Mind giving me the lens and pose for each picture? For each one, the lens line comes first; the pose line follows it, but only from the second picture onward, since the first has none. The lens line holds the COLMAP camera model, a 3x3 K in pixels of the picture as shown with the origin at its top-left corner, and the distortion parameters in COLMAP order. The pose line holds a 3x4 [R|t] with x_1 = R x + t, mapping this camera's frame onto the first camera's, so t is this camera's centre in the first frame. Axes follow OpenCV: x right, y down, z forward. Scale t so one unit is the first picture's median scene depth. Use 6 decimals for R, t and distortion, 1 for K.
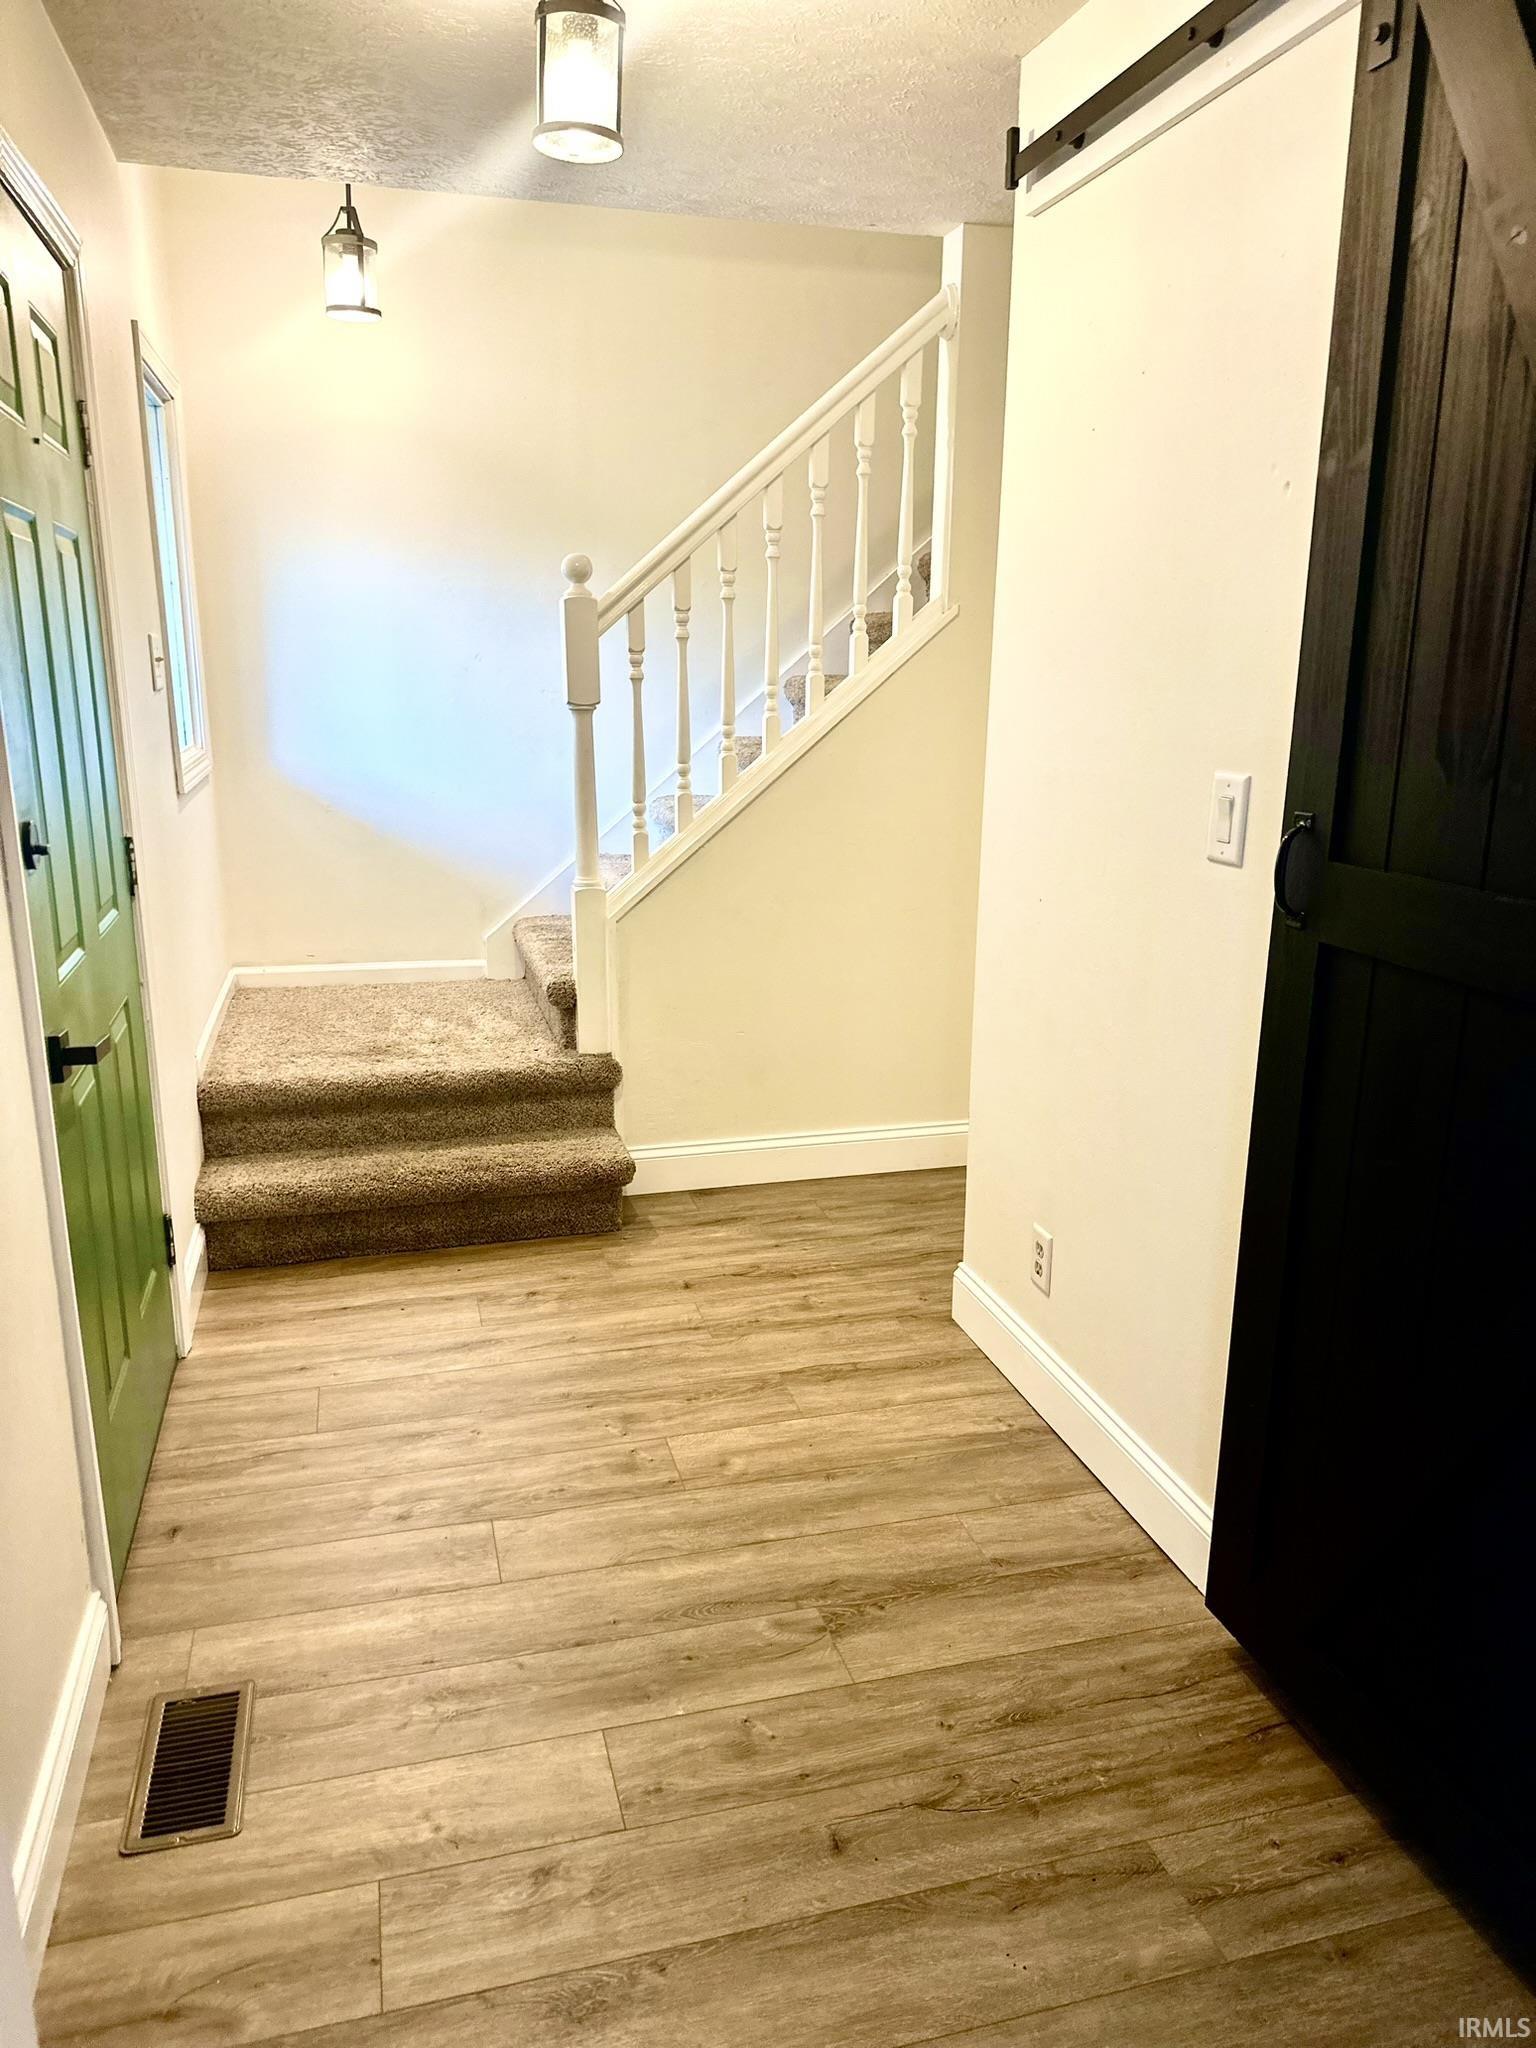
lens RADIAL K [[1430.6, 0, 768.4], [0, 1430.6, 1026.4], [0, 0, 1]] dist [-0.032207, -0.001120]
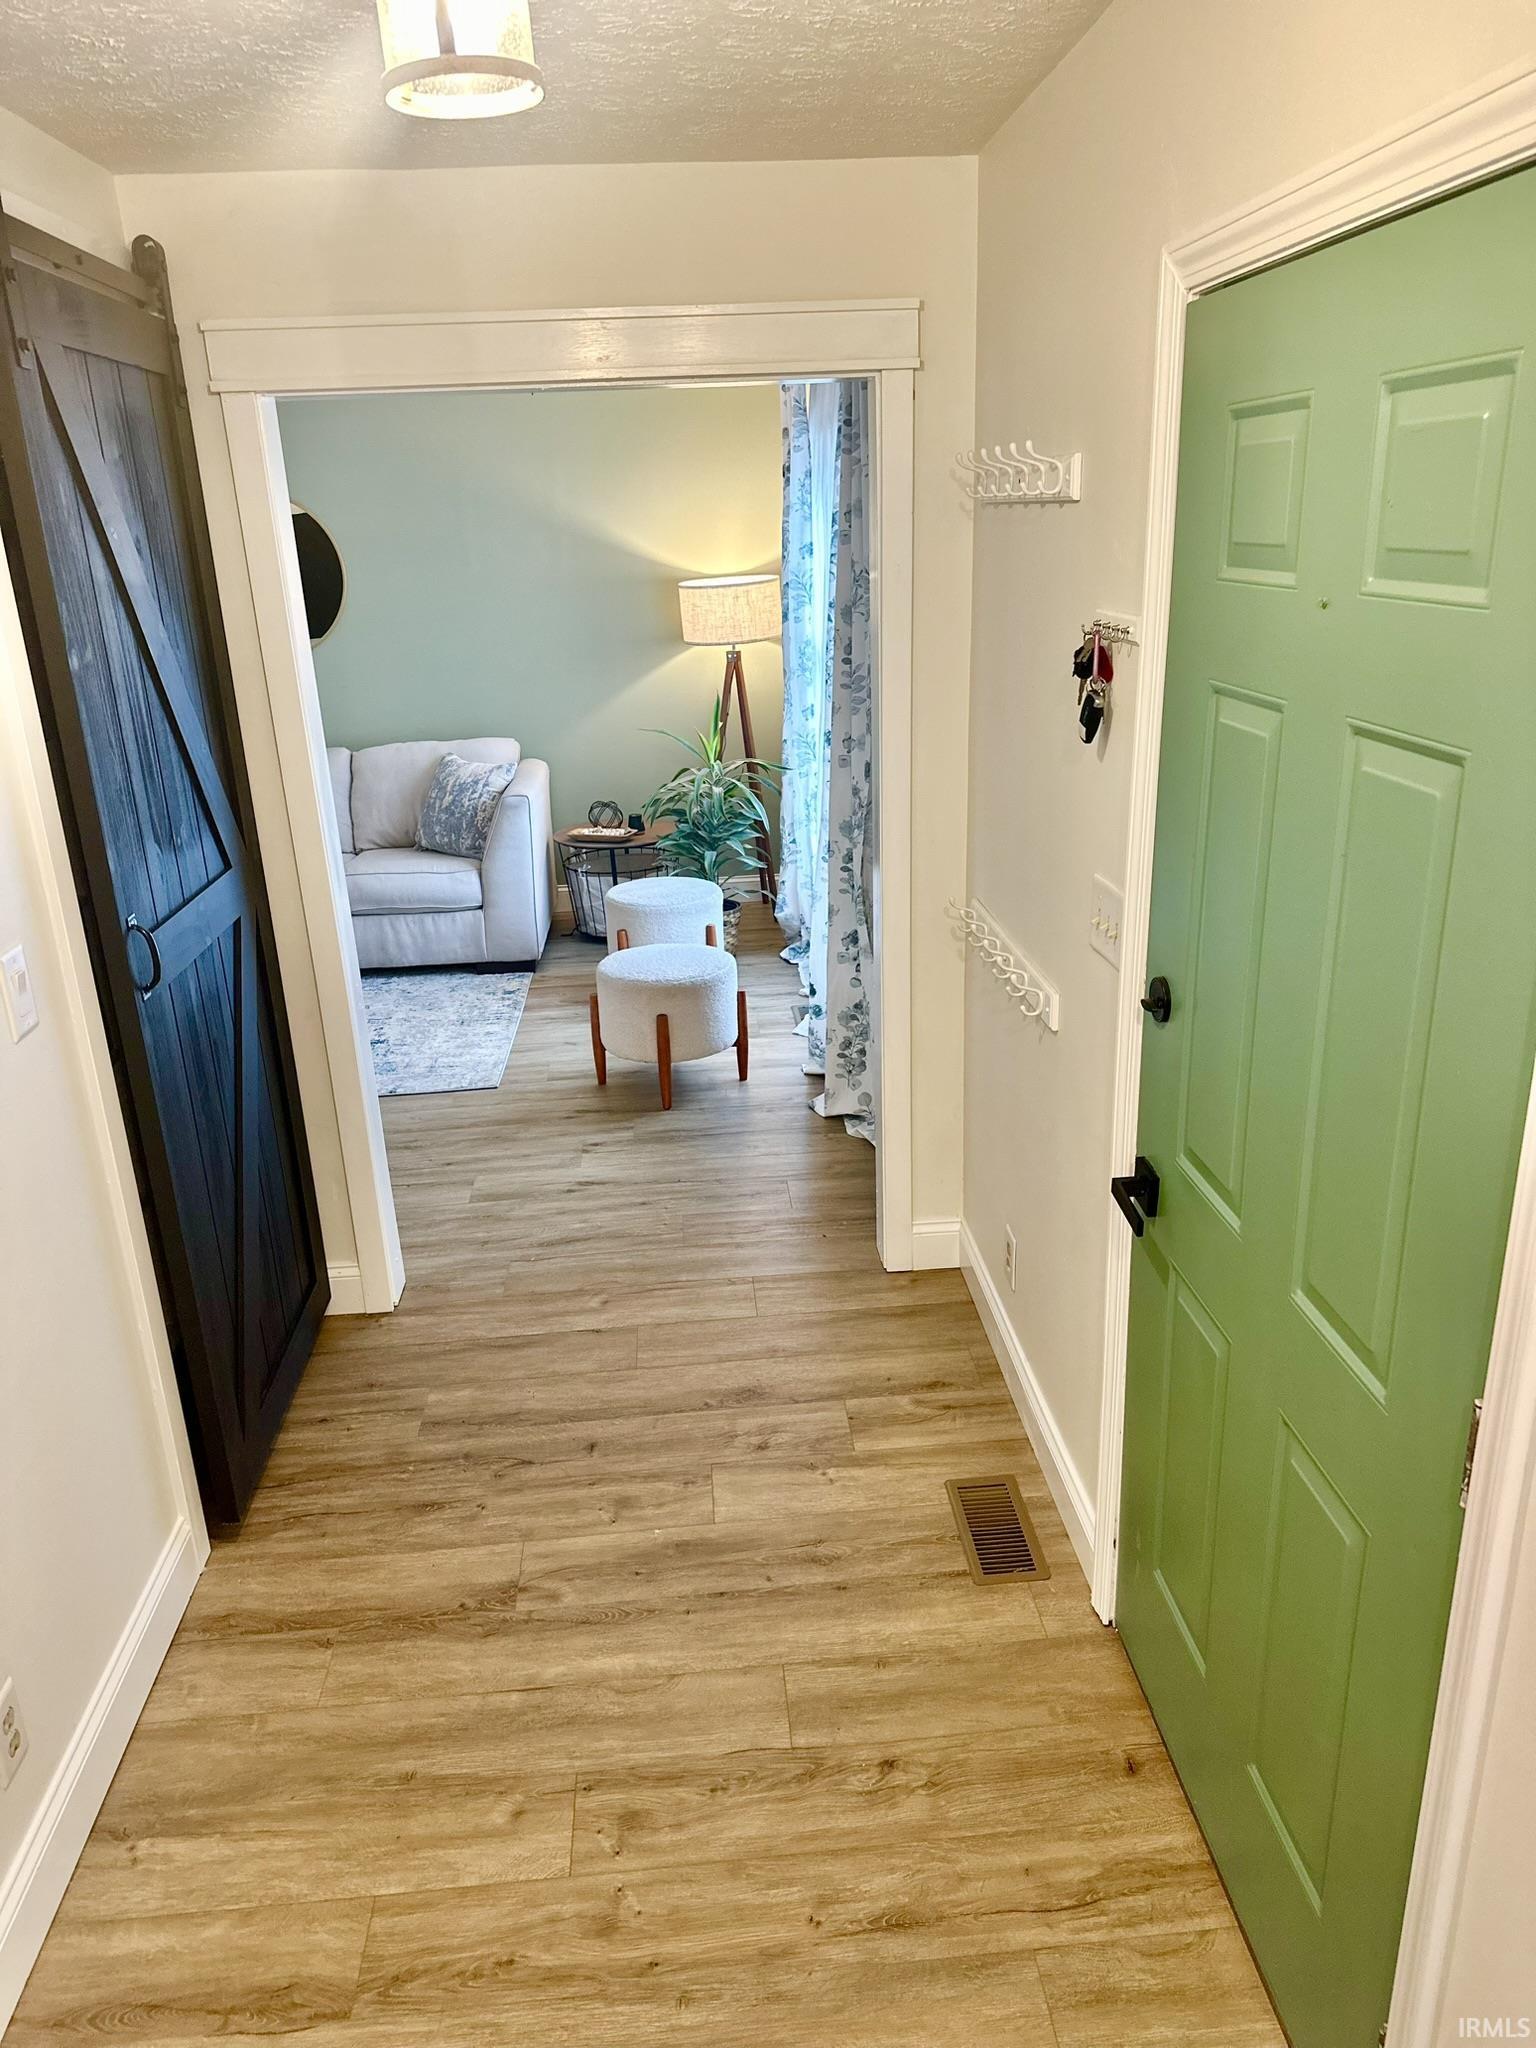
lens RADIAL K [[1430.6, 0, 771.9], [0, 1430.6, 1026.1], [0, 0, 1]] dist [-0.032207, -0.001120]
pose [[-0.981177, -0.050404, 0.186415, -0.388121], [0.061105, 0.834697, 0.547308, -0.651781], [-0.183187, 0.548398, -0.815906, 1.762235]]
